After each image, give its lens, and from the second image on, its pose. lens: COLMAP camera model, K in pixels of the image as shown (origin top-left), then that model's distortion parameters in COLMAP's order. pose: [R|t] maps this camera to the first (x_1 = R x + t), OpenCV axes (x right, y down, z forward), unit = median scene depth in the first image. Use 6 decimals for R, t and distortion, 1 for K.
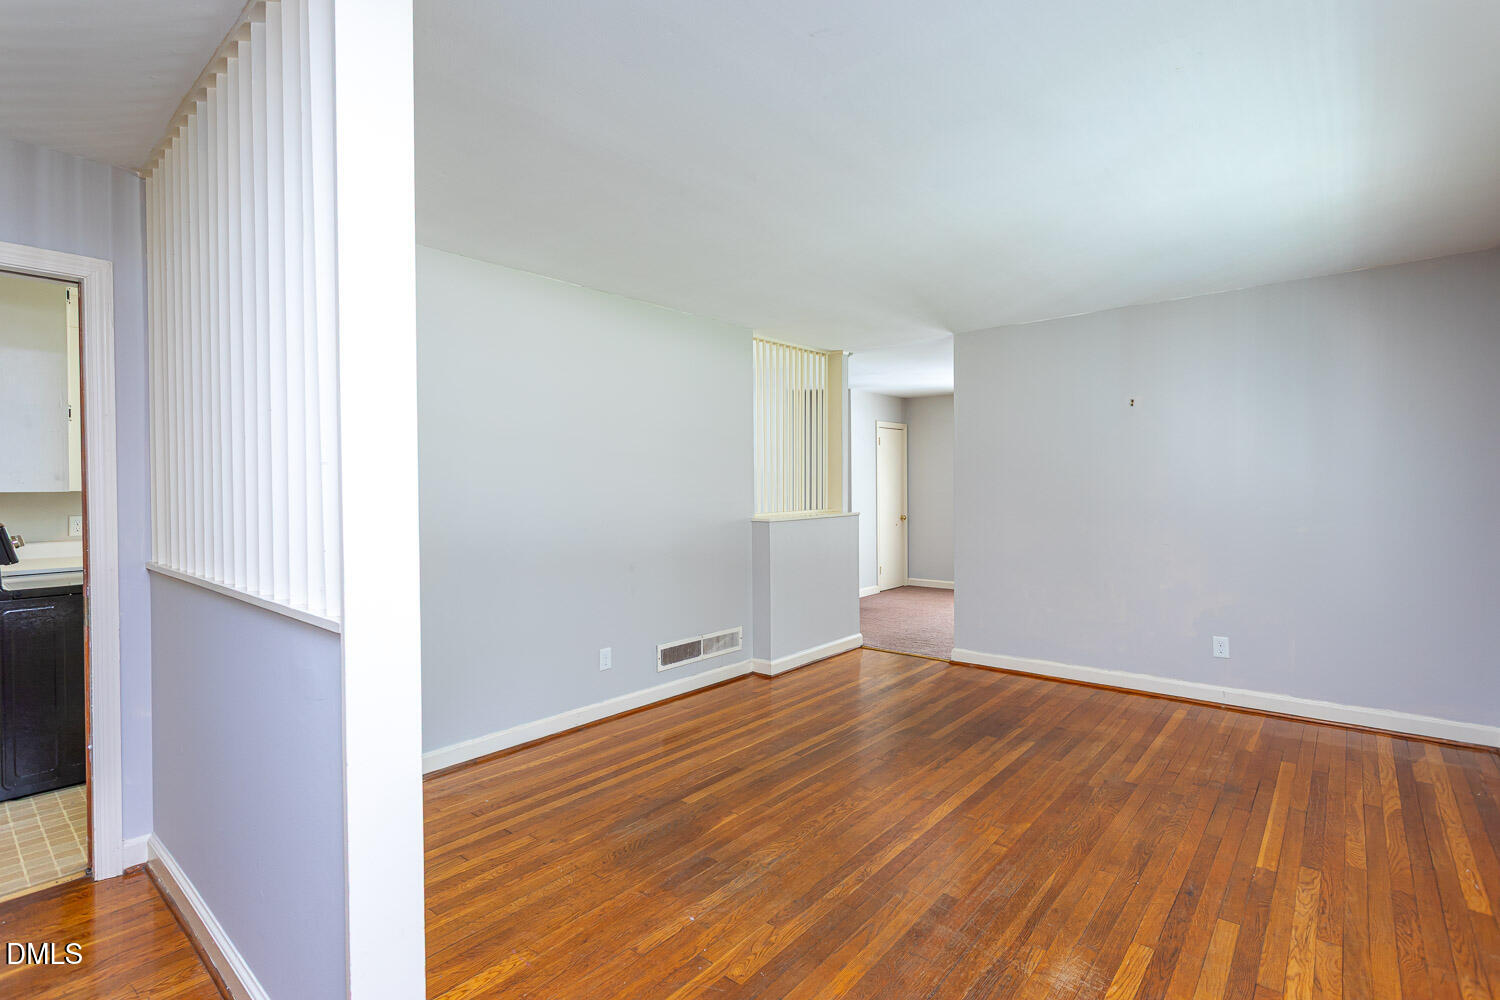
lens RADIAL K [[707.1, 0, 736.8], [0, 707.1, 496.5], [0, 0, 1]] dist [-0.000748, 0.000667]
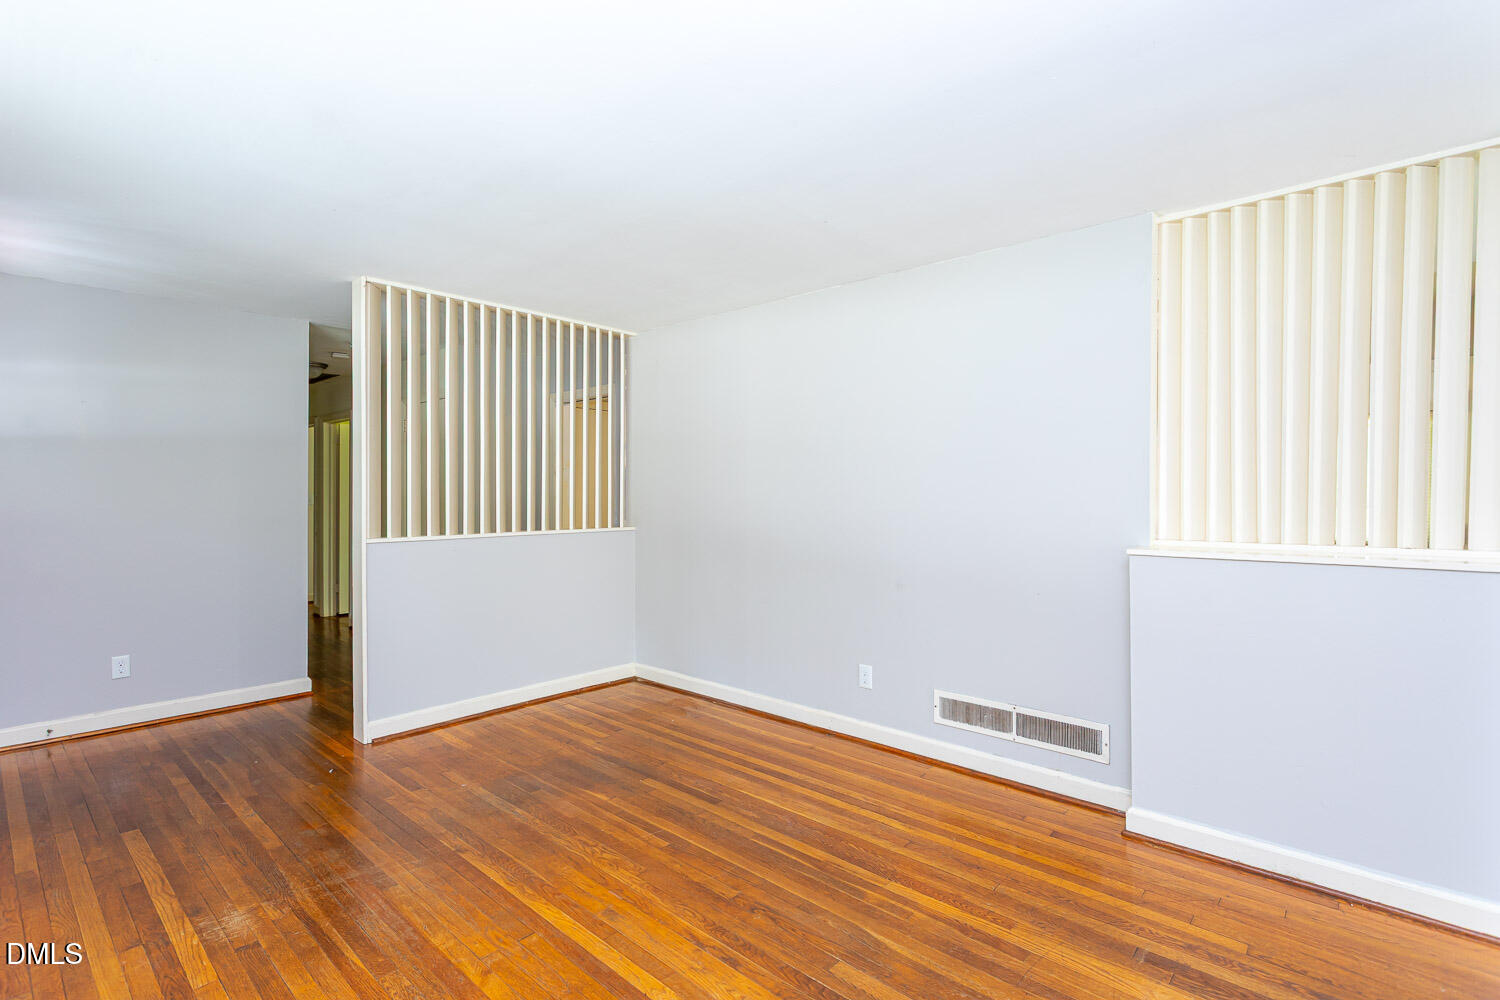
lens RADIAL K [[707.1, 0, 736.8], [0, 707.1, 496.5], [0, 0, 1]] dist [-0.000748, 0.000667]
pose [[-0.026273, 0.016679, -0.999516, 0.868829], [-0.011990, 0.999784, 0.016998, -0.021441], [0.999583, 0.012431, -0.026067, 1.007597]]
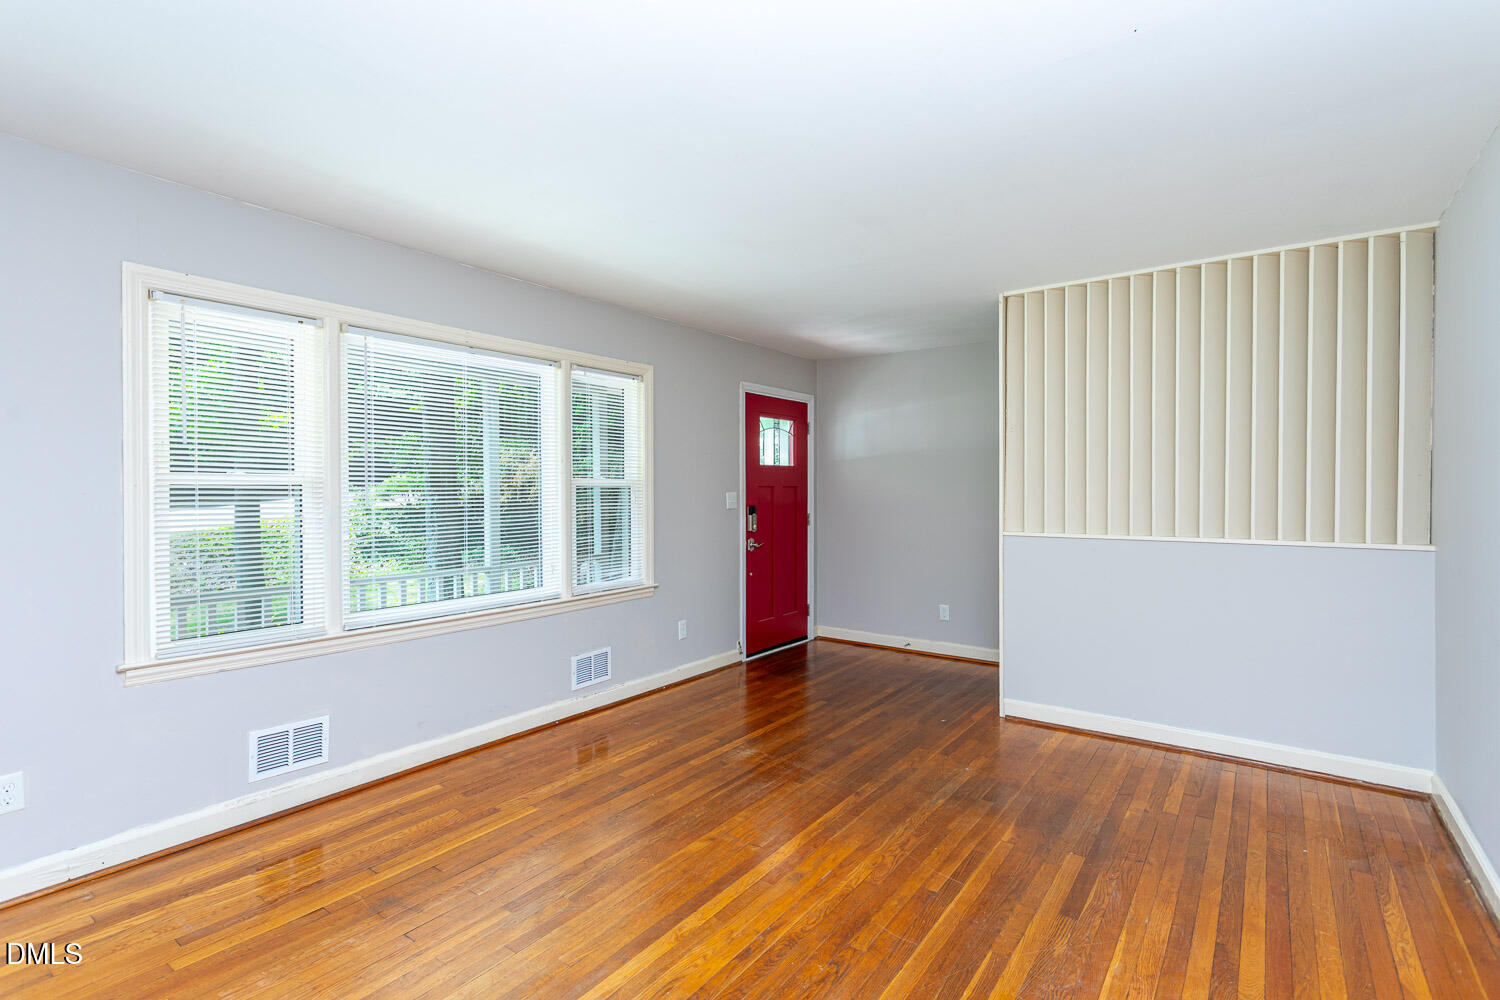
lens RADIAL K [[711.7, 0, 740.1], [0, 711.7, 493.5], [0, 0, 1]] dist [-0.000817, 0.000691]
pose [[-0.996861, 0.011602, -0.078314, 0.341826], [0.010191, 0.999779, 0.018392, -0.021934], [0.078510, 0.017536, -0.996759, 1.570864]]
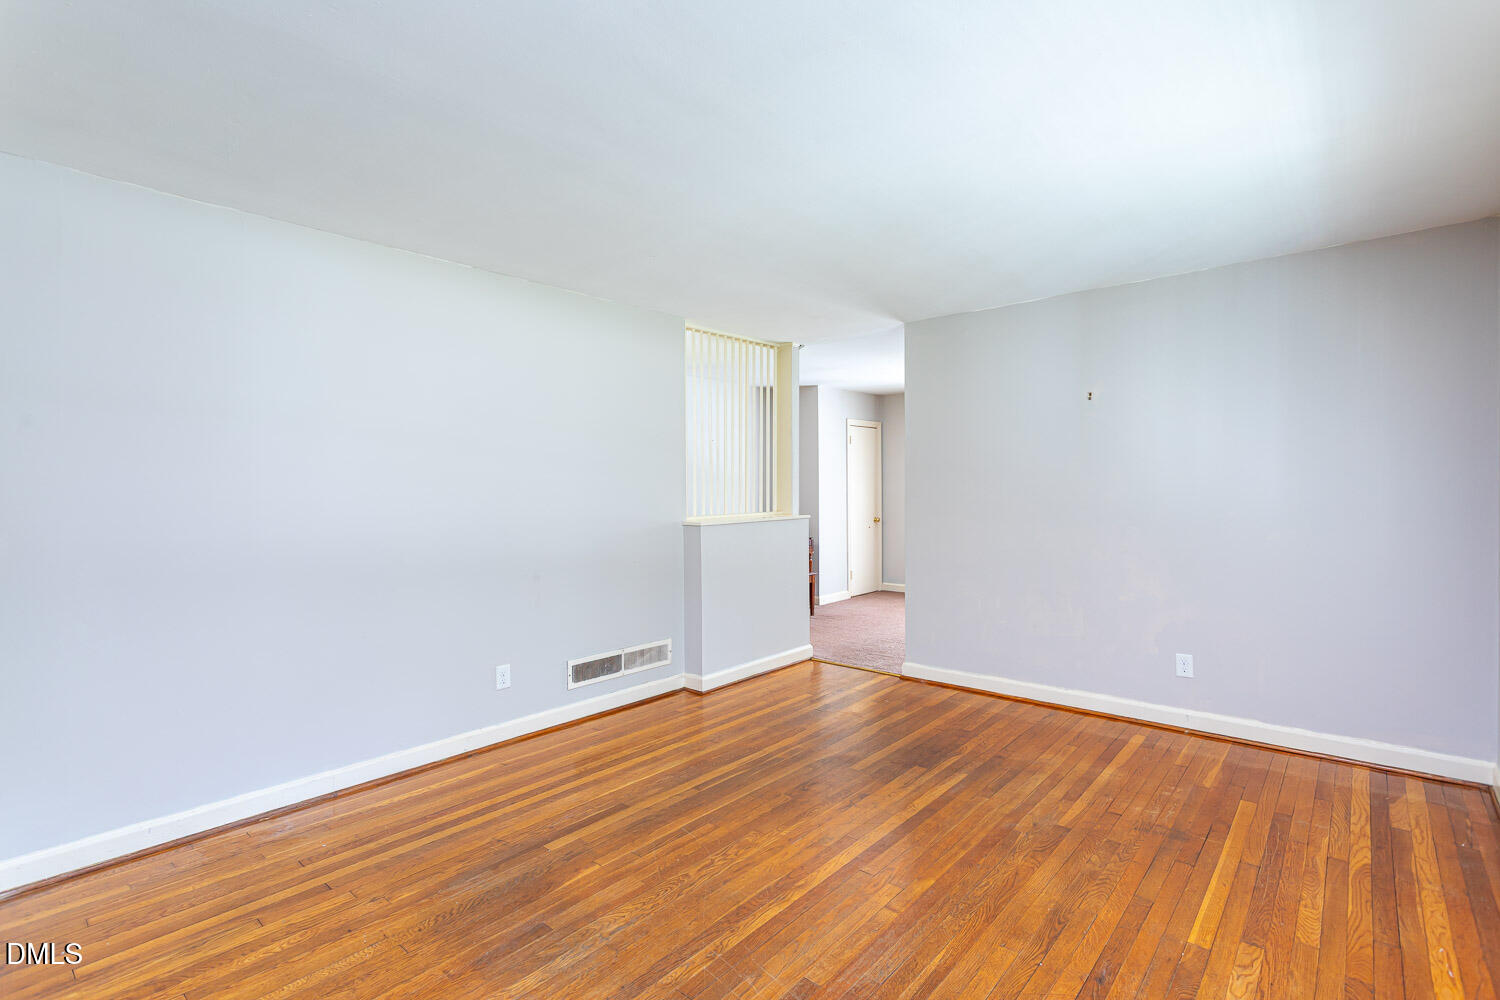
lens RADIAL K [[705.3, 0, 737.9], [0, 705.3, 493.8], [0, 0, 1]] dist [-0.000400, 0.000762]
pose [[0.999959, 0.000929, -0.008959, 0.147003], [-0.000964, 0.999992, -0.003895, -0.003341], [0.008955, 0.003903, 0.999952, 0.110196]]
